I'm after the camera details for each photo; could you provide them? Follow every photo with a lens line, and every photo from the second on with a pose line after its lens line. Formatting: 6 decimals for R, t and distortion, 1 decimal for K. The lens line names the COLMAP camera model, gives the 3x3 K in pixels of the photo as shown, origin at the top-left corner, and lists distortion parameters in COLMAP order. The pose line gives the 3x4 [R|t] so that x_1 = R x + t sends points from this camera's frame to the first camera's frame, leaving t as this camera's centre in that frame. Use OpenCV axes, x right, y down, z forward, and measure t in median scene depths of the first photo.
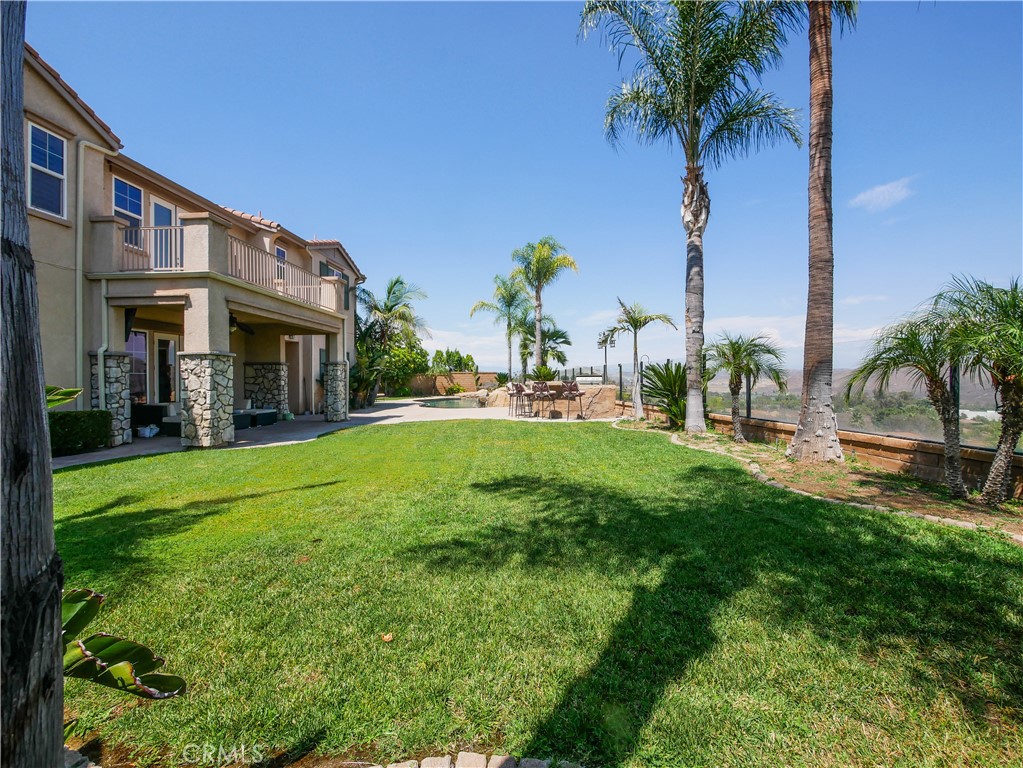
lens RADIAL K [[411.3, 0, 511.5], [0, 411.3, 384.0], [0, 0, 1]] dist [-0.000499, 0.000179]
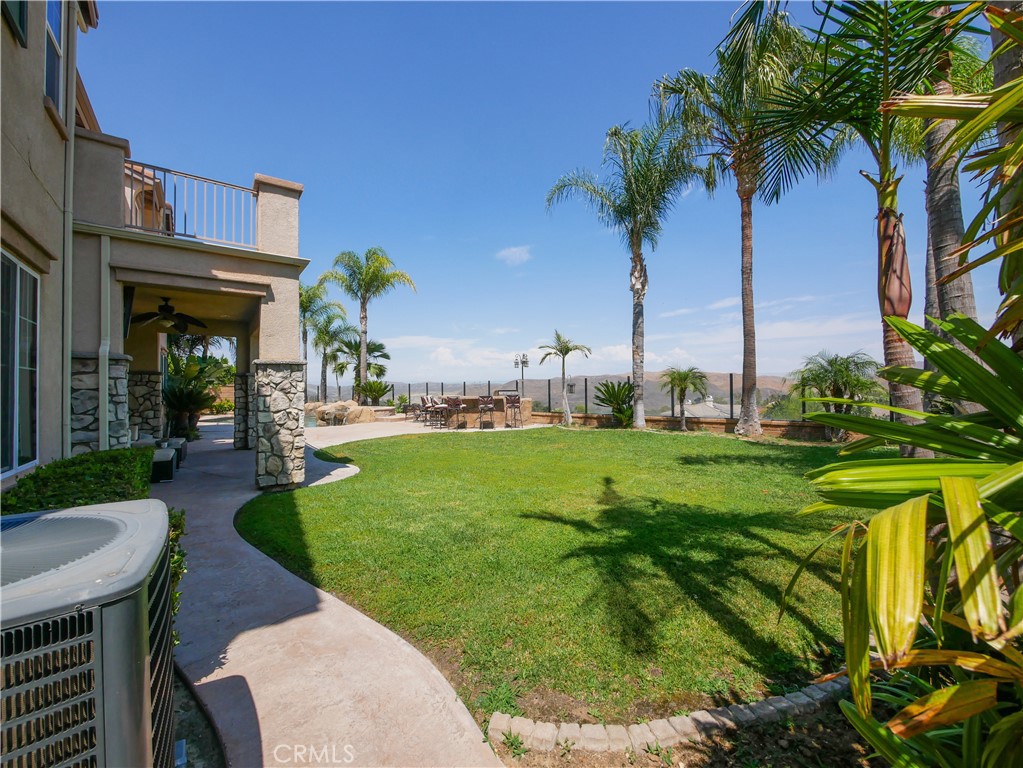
lens RADIAL K [[415.6, 0, 508.0], [0, 415.6, 388.2], [0, 0, 1]] dist [-0.002008, -0.000181]
pose [[0.773376, 0.002713, 0.633942, -0.871748], [0.010905, 0.999786, -0.017582, -0.007984], [-0.633854, 0.020510, 0.773181, 0.128800]]
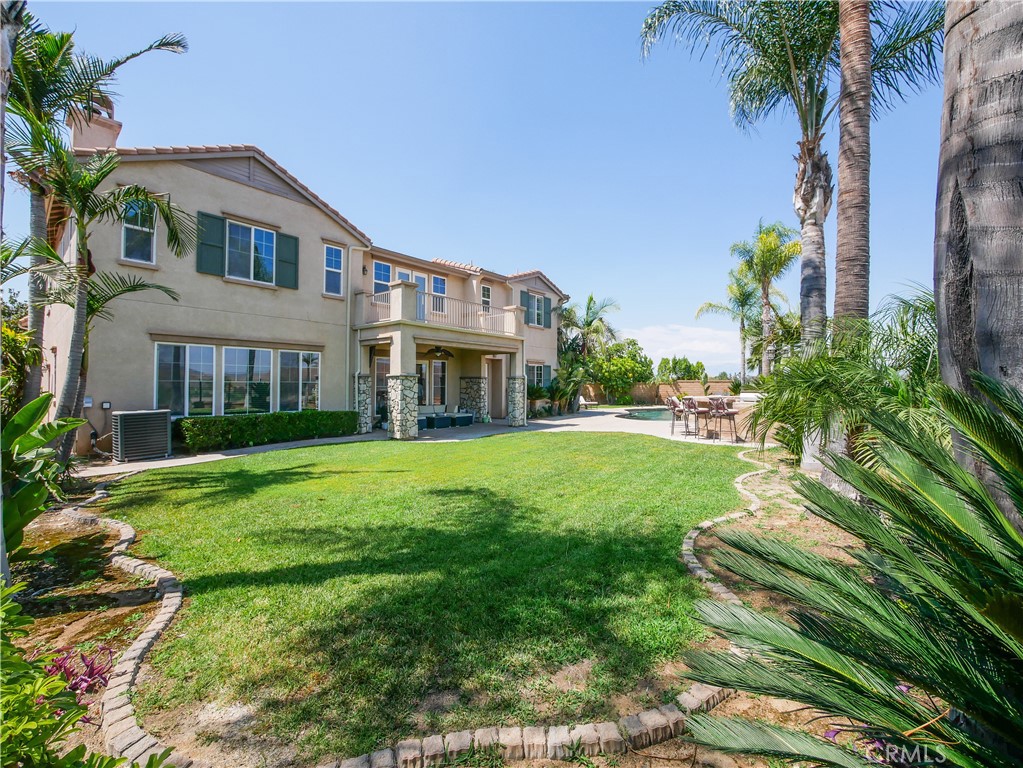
lens RADIAL K [[411.3, 0, 511.5], [0, 411.3, 384.0], [0, 0, 1]] dist [-0.000499, 0.000179]
pose [[0.823292, 0.006187, -0.567585, 0.394704], [-0.014727, 0.999837, -0.010463, -0.031265], [0.567427, 0.016973, 0.823249, 0.016790]]
